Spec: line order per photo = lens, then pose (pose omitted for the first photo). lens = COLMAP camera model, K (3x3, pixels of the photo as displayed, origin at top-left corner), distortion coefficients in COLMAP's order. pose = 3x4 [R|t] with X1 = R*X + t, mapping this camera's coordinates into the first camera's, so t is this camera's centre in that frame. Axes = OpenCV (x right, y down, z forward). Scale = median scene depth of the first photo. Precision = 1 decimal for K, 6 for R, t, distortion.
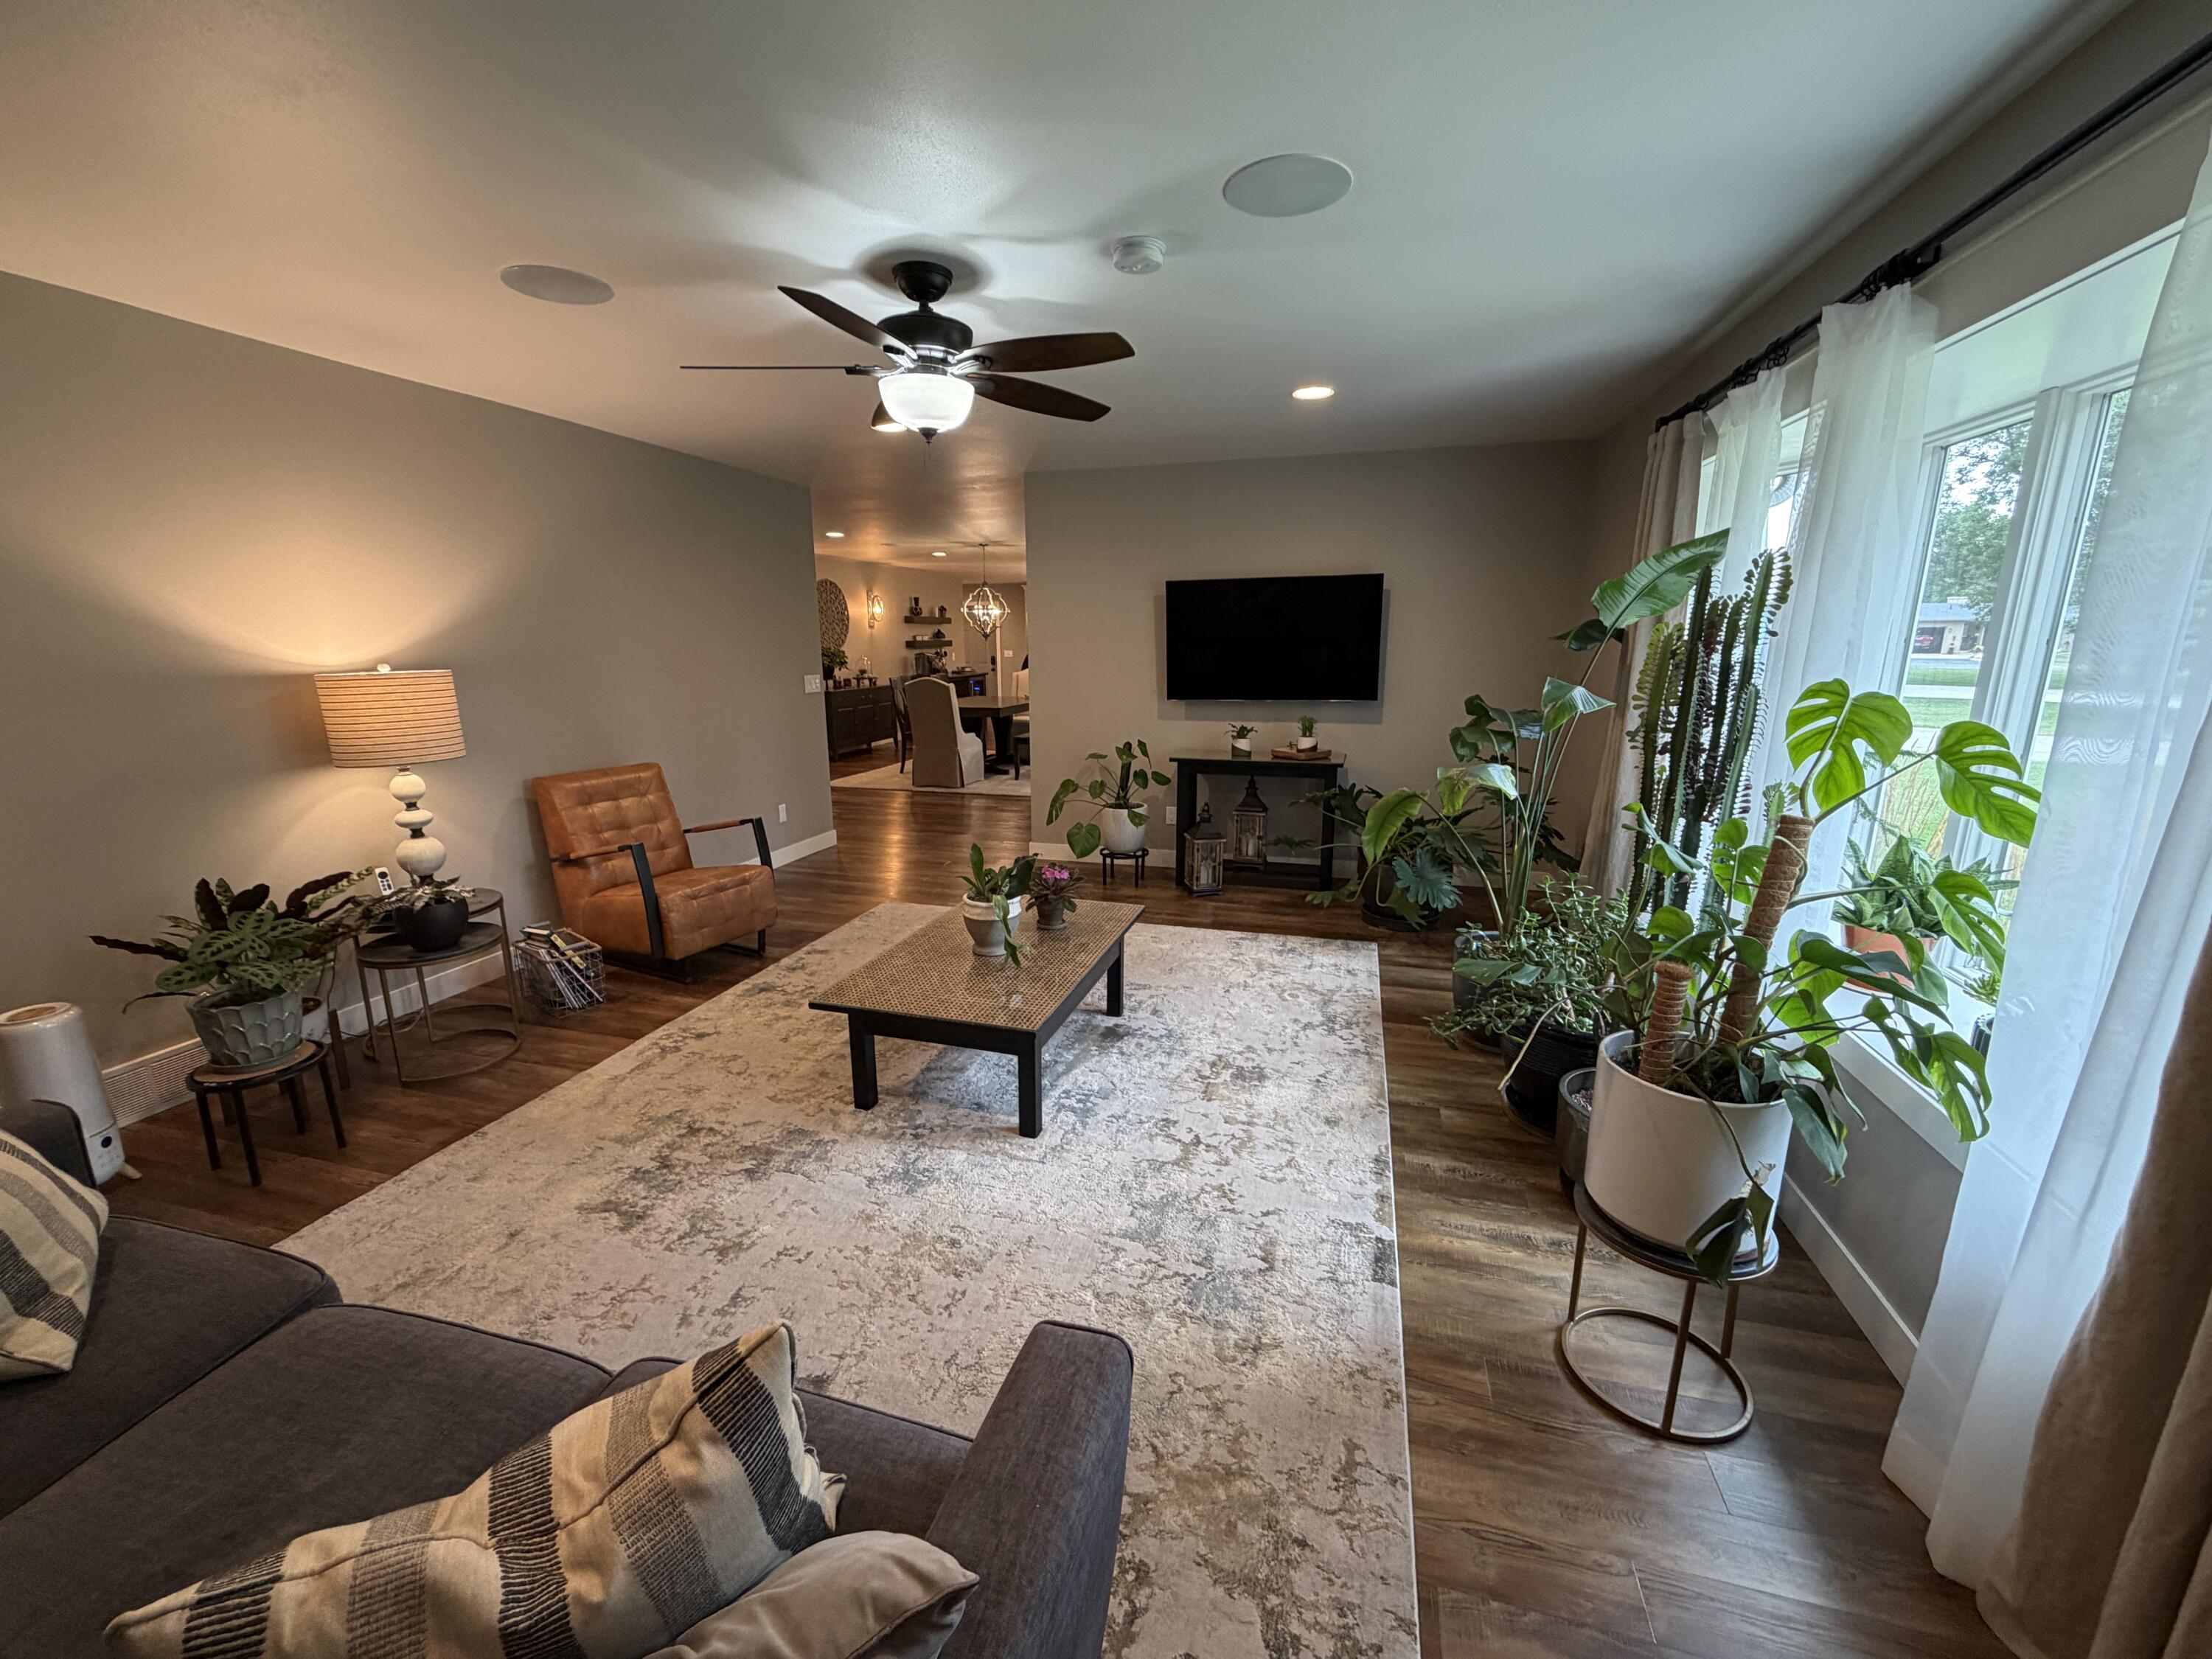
lens RADIAL K [[892.2, 0, 1096.9], [0, 892.2, 837.6], [0, 0, 1]] dist [0.000628, 0.000067]
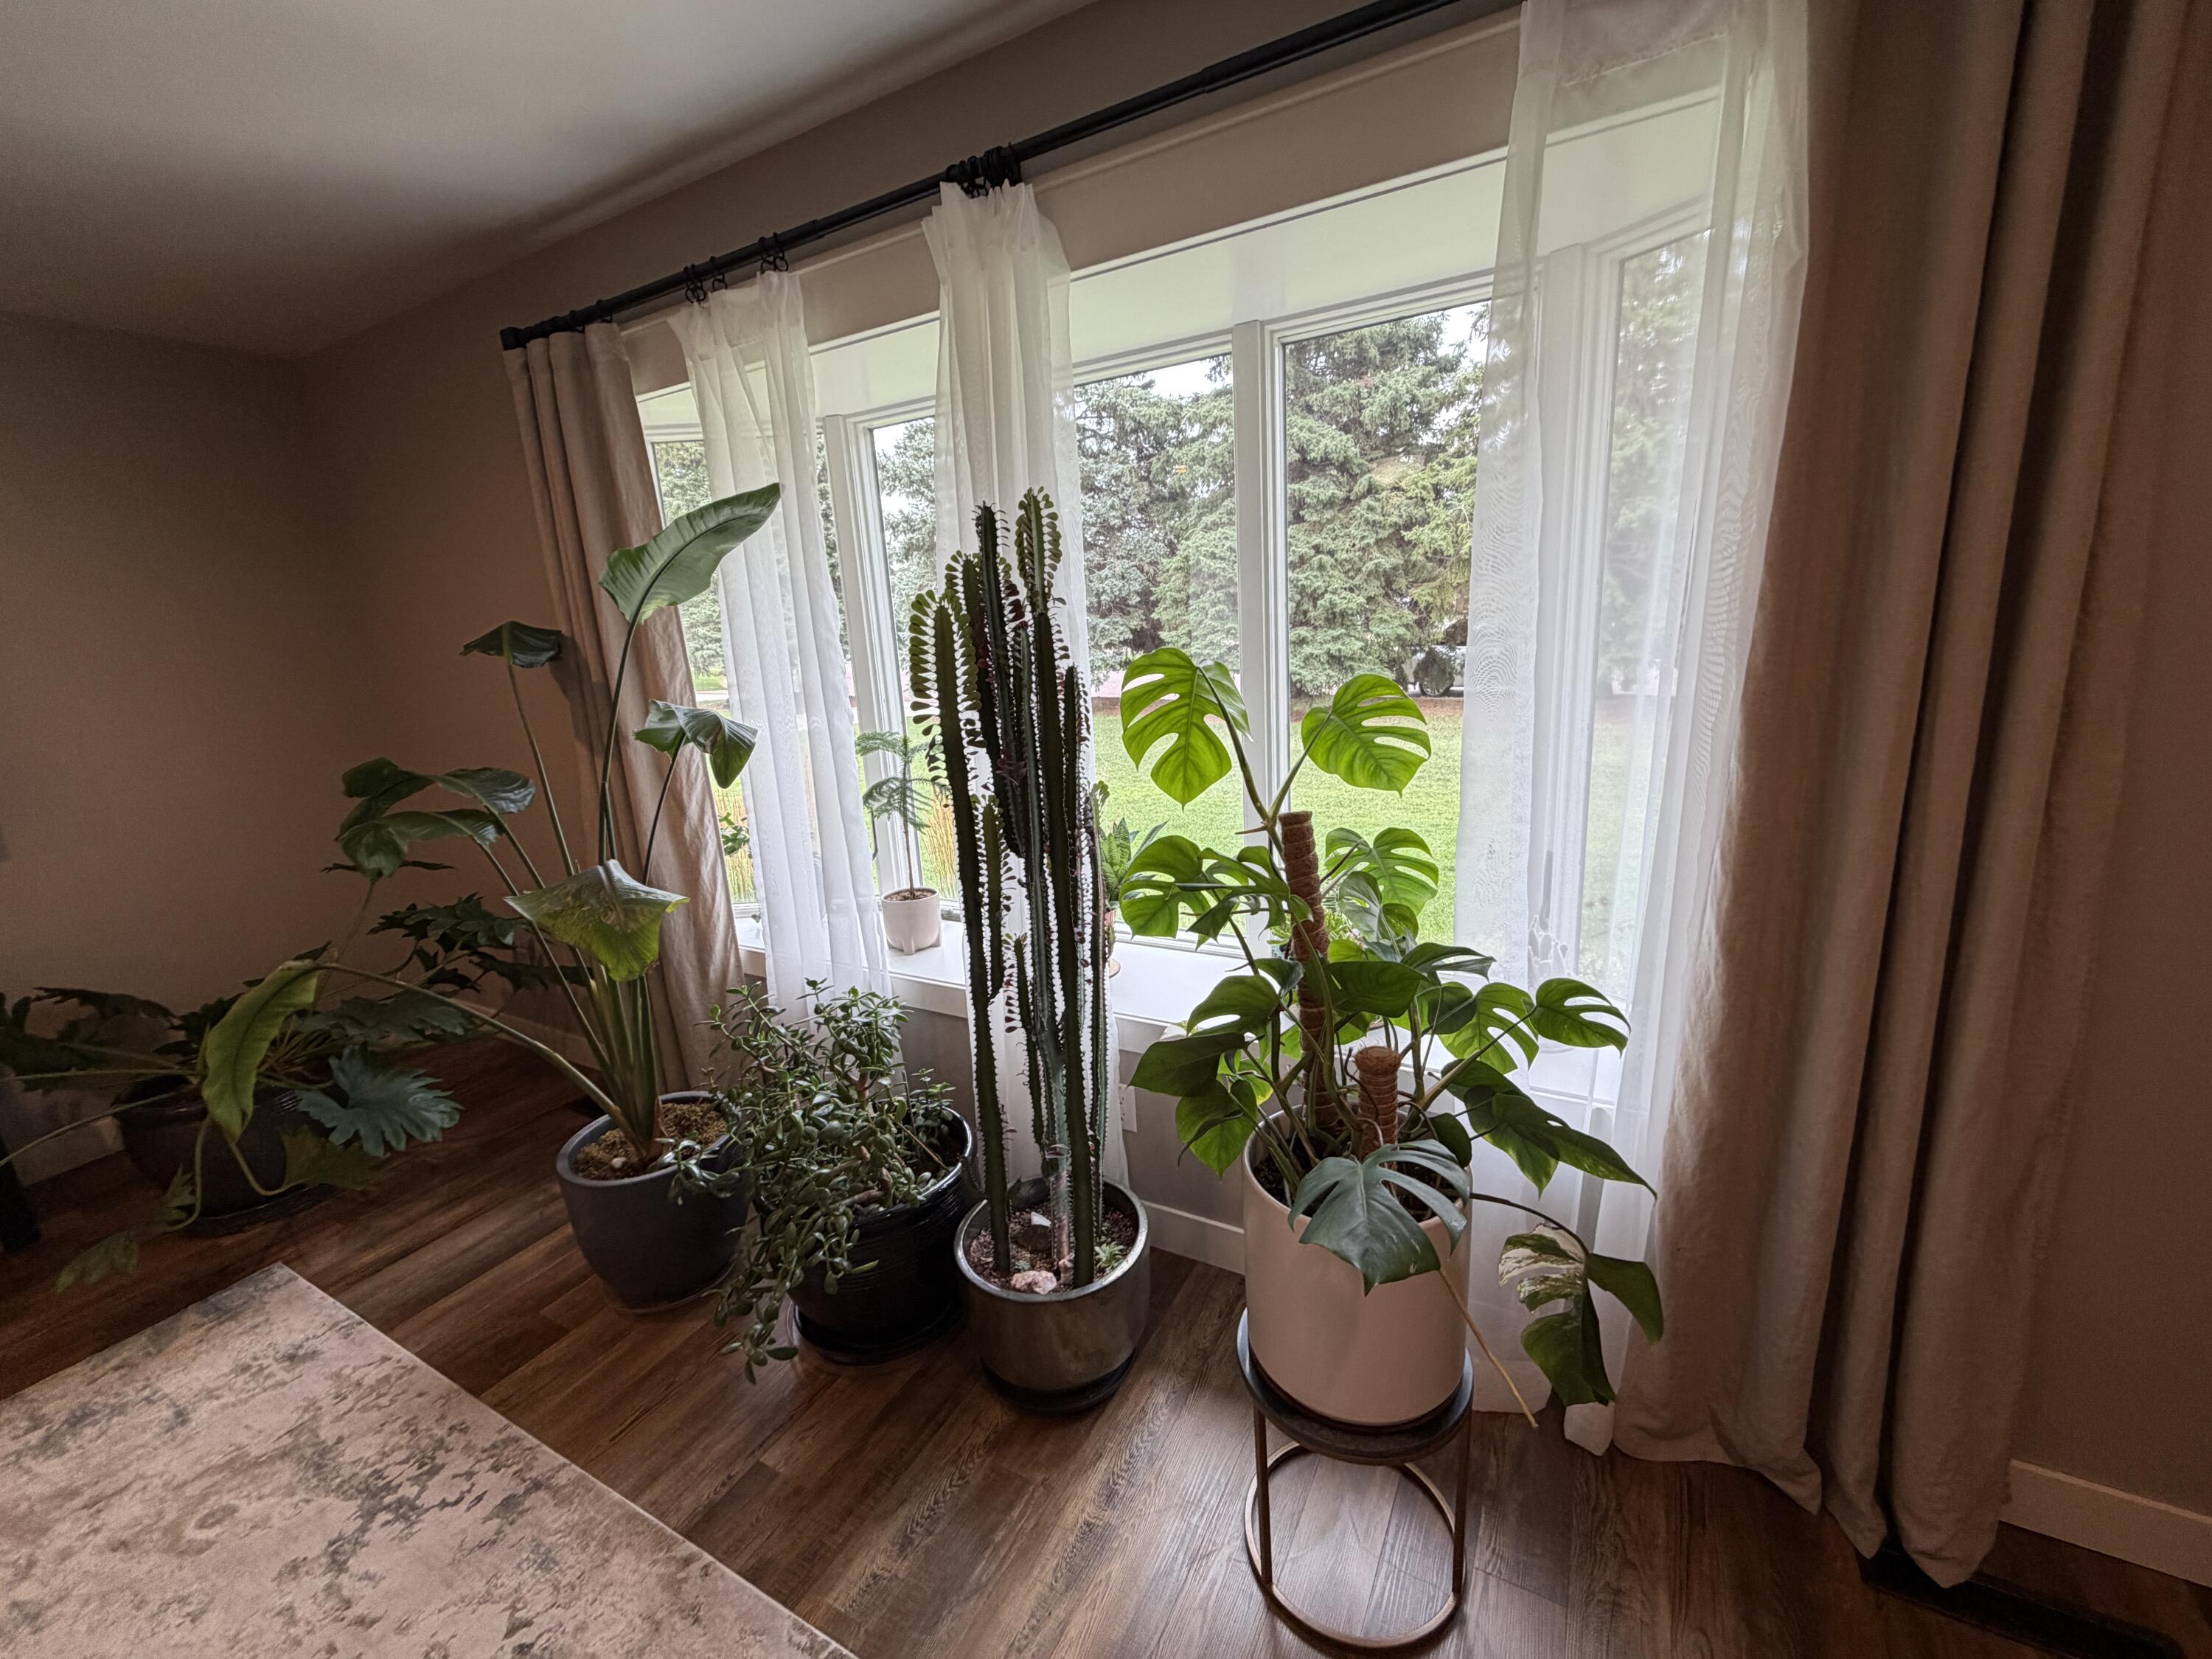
lens RADIAL K [[892.2, 0, 1104.6], [0, 892.2, 834.6], [0, 0, 1]] dist [0.000628, 0.000067]
pose [[0.226175, -0.234294, 0.945490, -0.007558], [0.273757, 0.946811, 0.169134, -0.088719], [-0.934827, 0.220580, 0.278285, 0.449171]]
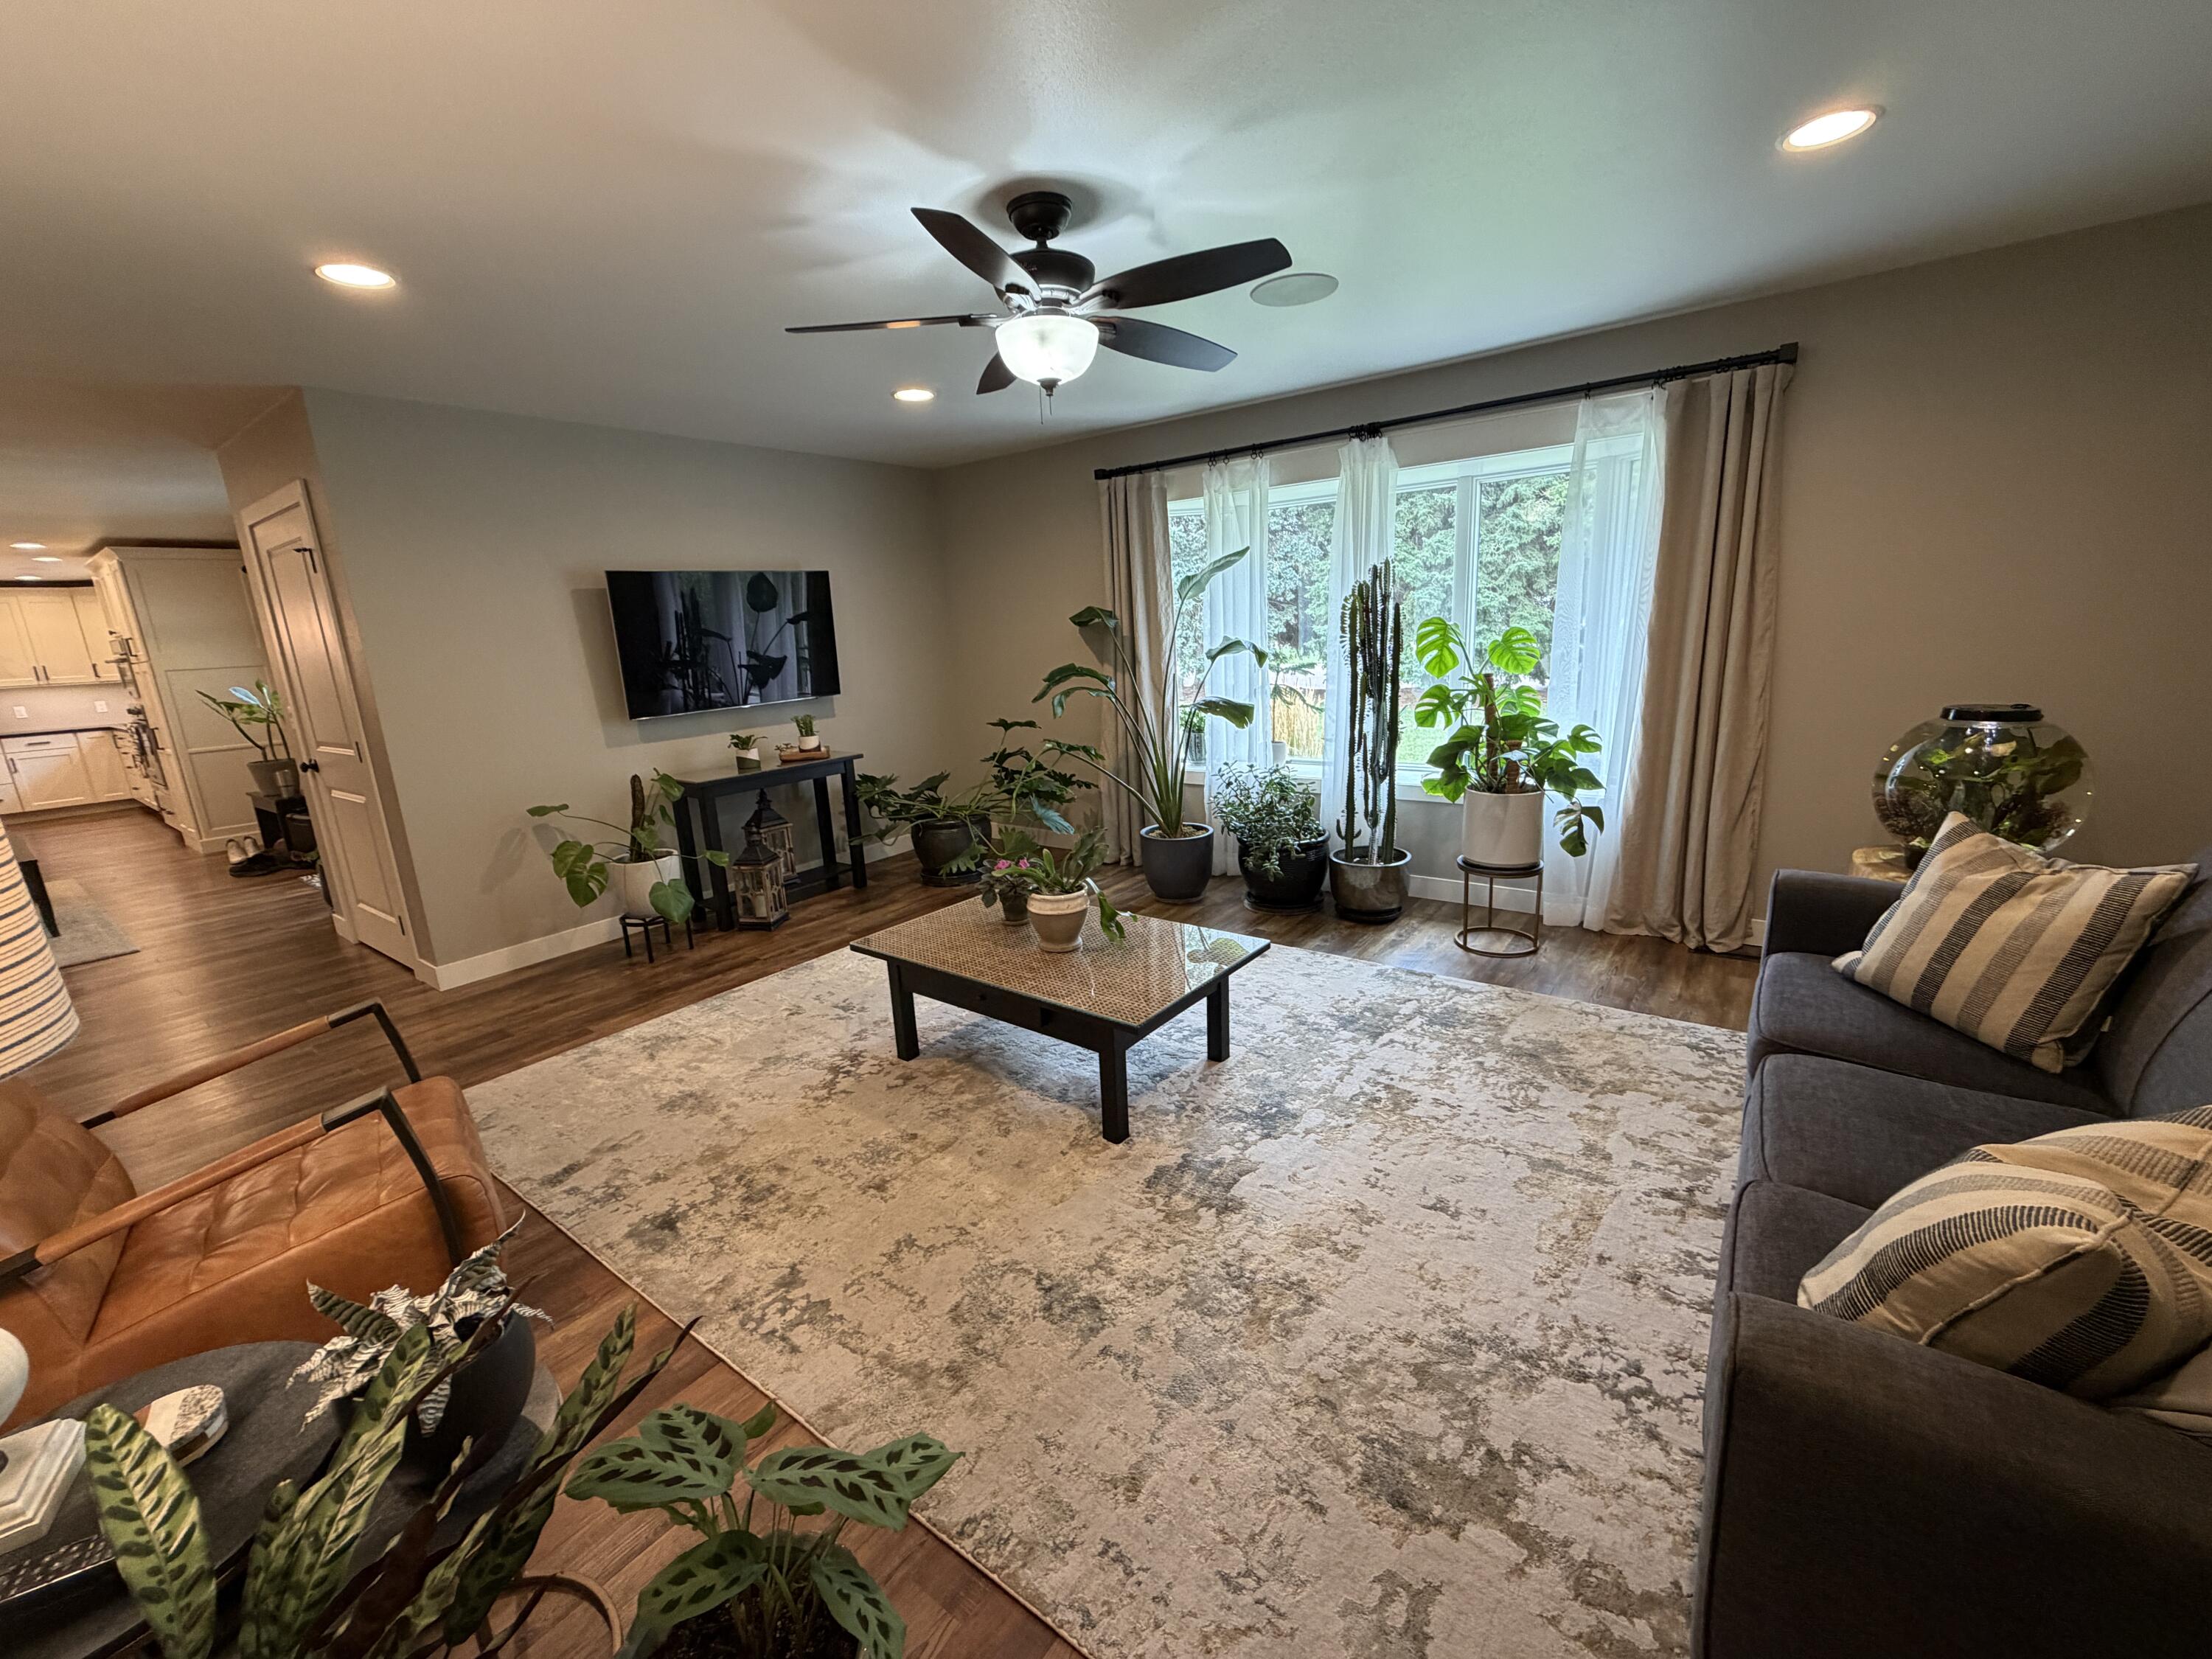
lens RADIAL K [[892.2, 0, 1106.7], [0, 892.2, 835.8], [0, 0, 1]] dist [0.000628, 0.000067]
pose [[0.351607, -0.227410, 0.908107, -0.825271], [0.254833, 0.956664, 0.140902, -0.093530], [-0.900796, 0.181874, 0.394321, 0.502113]]
